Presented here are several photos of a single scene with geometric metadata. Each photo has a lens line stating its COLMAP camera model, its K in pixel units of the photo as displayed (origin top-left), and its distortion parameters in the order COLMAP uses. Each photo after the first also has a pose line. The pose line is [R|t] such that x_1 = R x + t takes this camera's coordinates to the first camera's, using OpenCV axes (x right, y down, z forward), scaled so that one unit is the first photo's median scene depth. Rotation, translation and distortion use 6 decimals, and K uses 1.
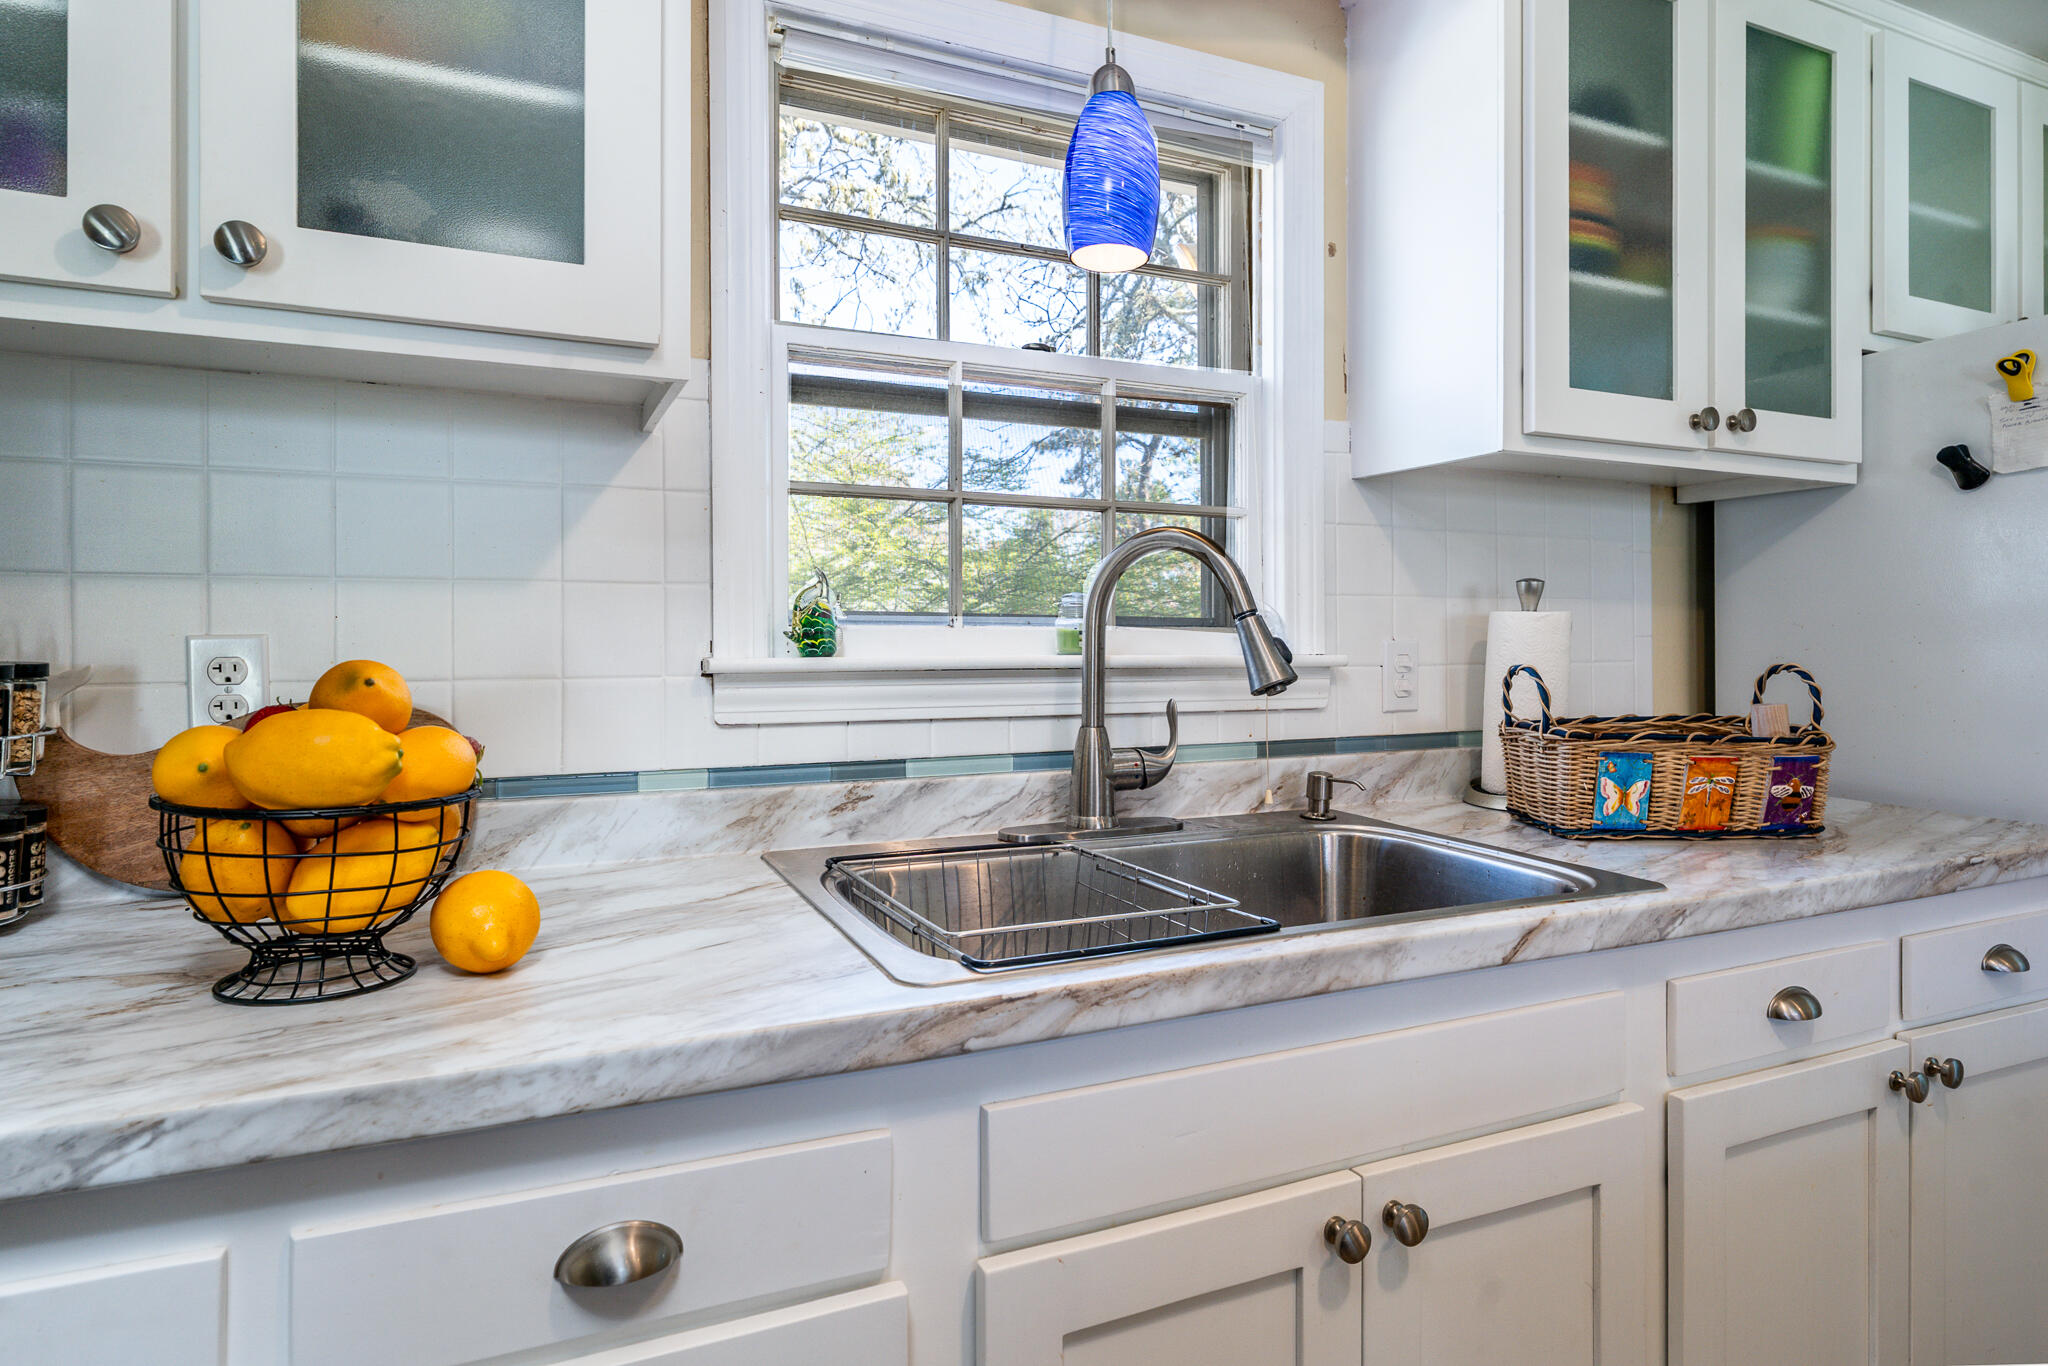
lens RADIAL K [[1150.1, 0, 1022.7], [0, 1150.1, 651.5], [0, 0, 1]] dist [0.004527, 0.000870]
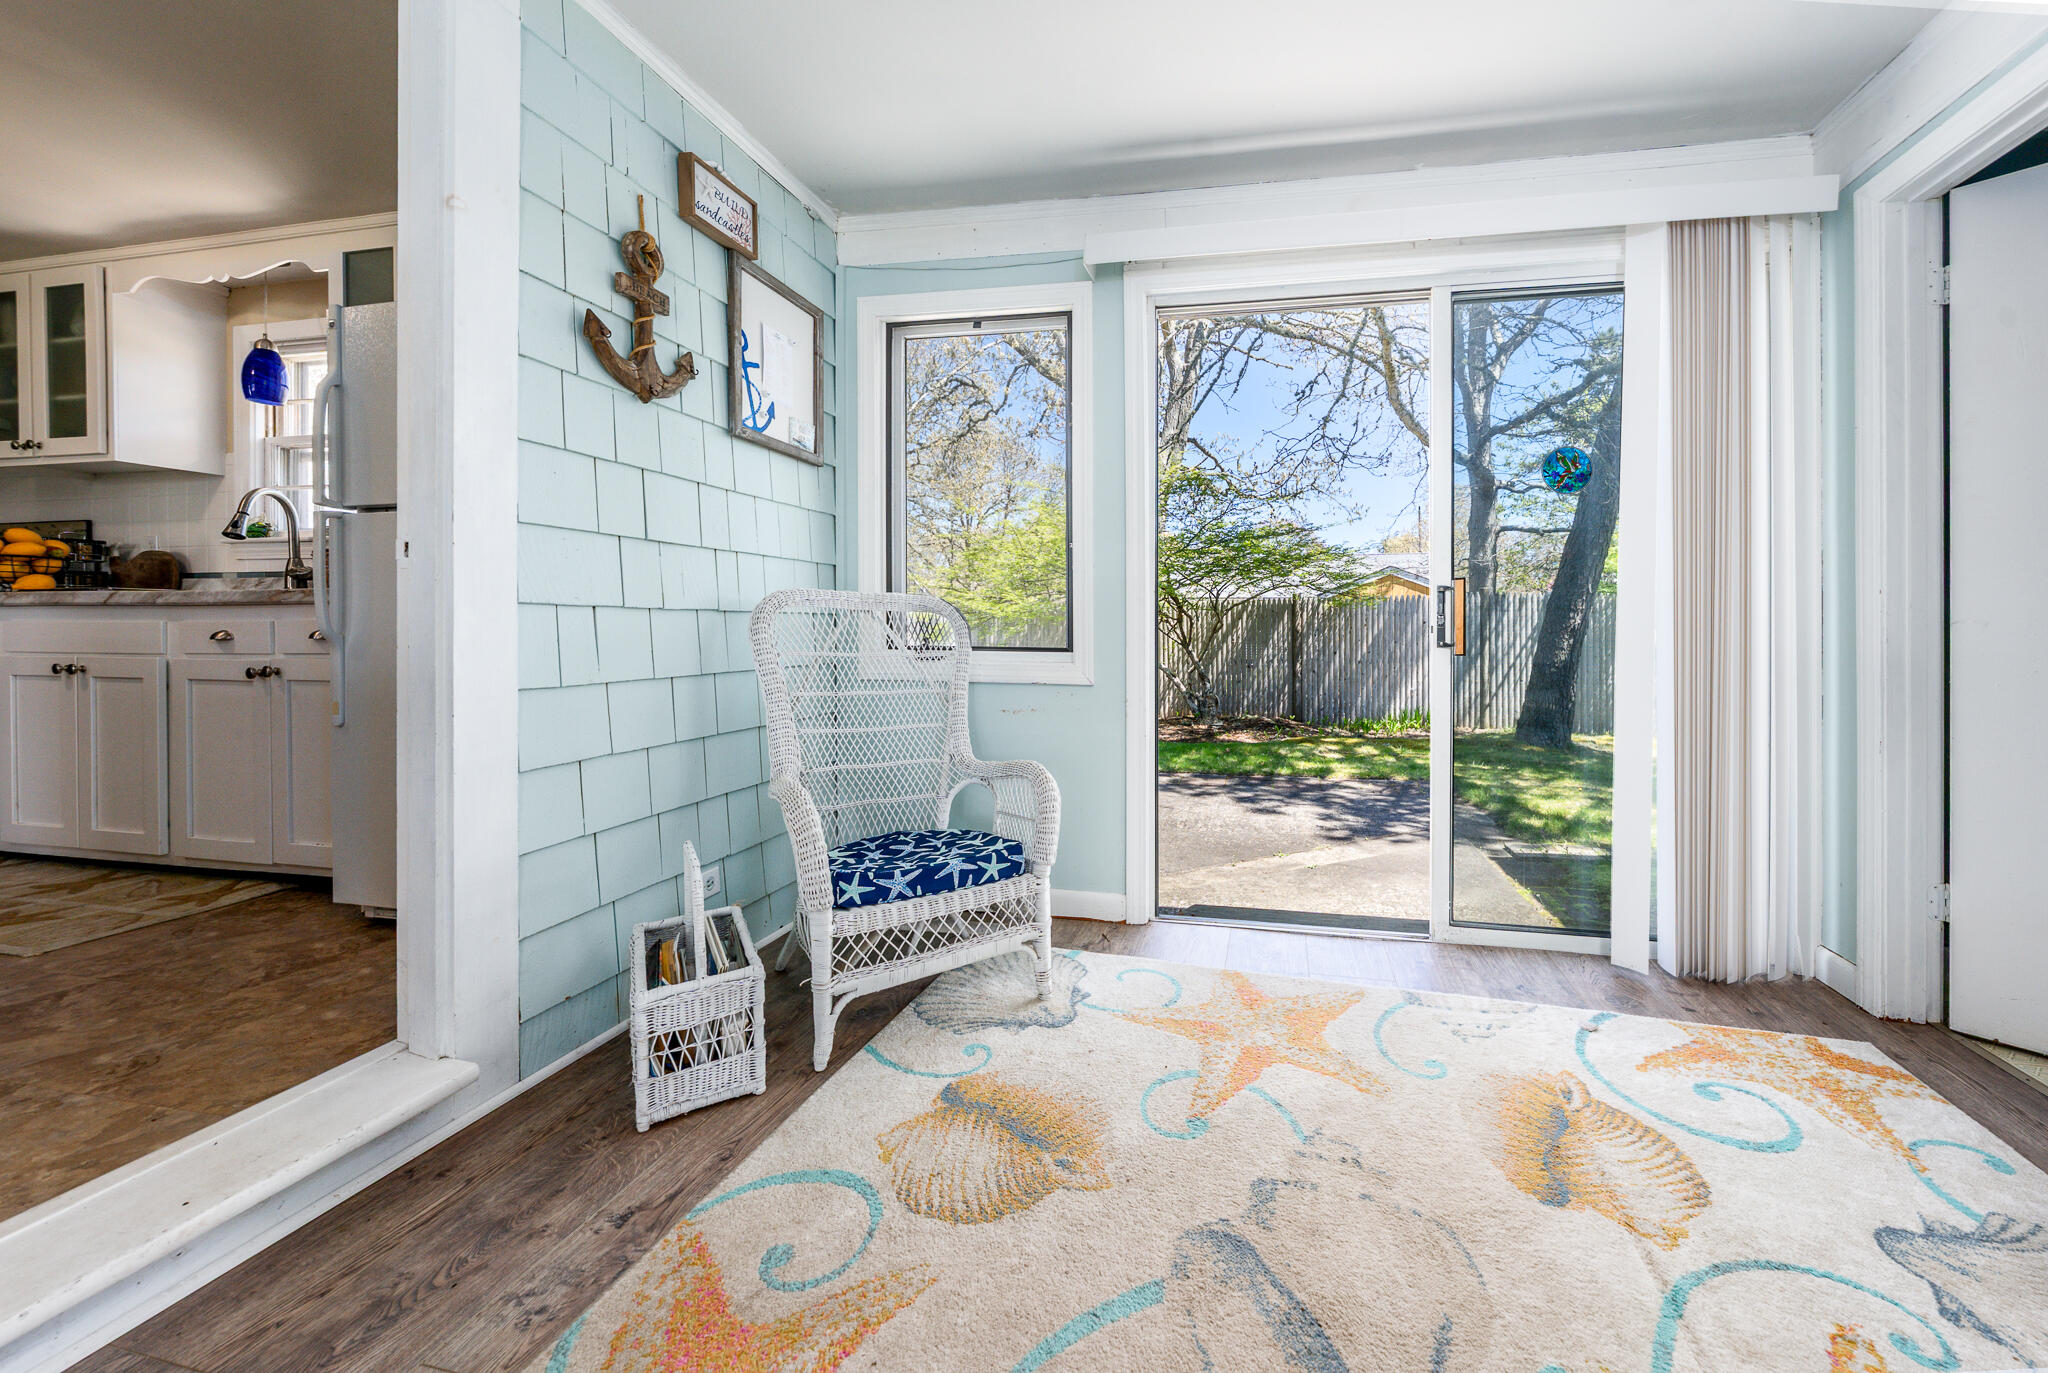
lens RADIAL K [[726.9, 0, 1065.3], [0, 726.9, 619.9], [0, 0, 1]] dist [0.000355, 0.000022]
pose [[0.824559, 0.008465, -0.565713, 2.804942], [-0.007521, 0.999964, 0.004000, 0.203699], [0.565726, 0.000957, 0.824592, 0.580010]]
